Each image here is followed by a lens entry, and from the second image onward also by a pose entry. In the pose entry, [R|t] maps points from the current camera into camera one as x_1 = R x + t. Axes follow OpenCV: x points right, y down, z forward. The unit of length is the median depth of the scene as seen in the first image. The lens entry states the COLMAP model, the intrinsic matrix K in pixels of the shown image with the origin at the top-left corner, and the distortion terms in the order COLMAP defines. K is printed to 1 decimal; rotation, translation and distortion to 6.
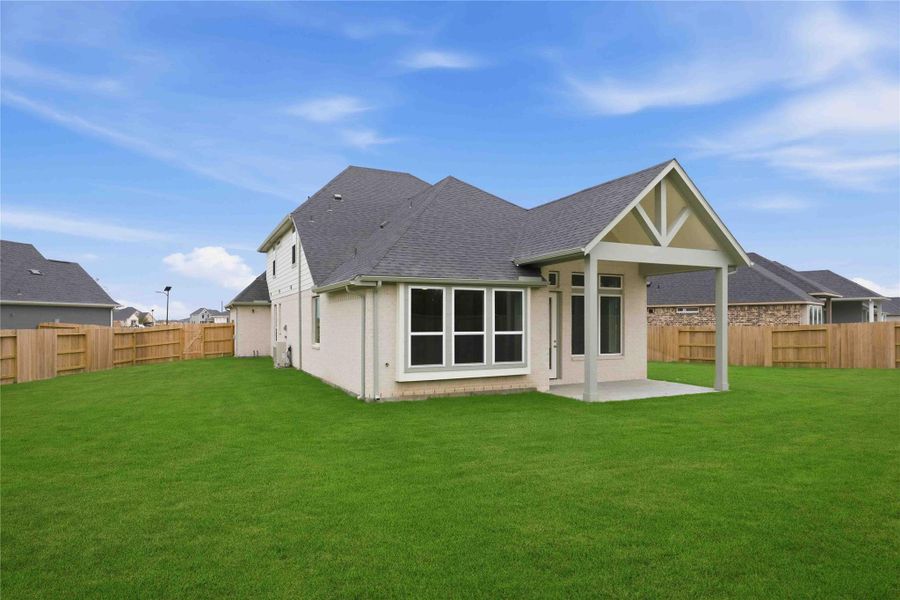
lens RADIAL K [[366.5, 0, 450.0], [0, 366.5, 300.0], [0, 0, 1]] dist [-0.001660, 0.000034]
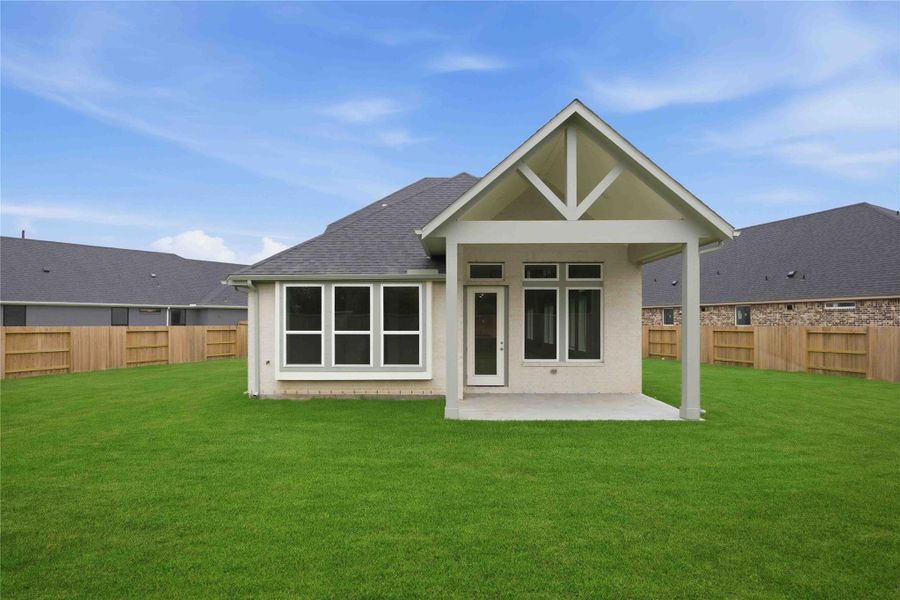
lens RADIAL K [[345.1, 0, 448.7], [0, 345.1, 300.8], [0, 0, 1]] dist [-0.002049, -0.000023]
pose [[0.943899, -0.018039, -0.329741, 0.542866], [0.018911, 0.999821, -0.000563, 0.014048], [0.329692, -0.005704, 0.944071, 0.232688]]
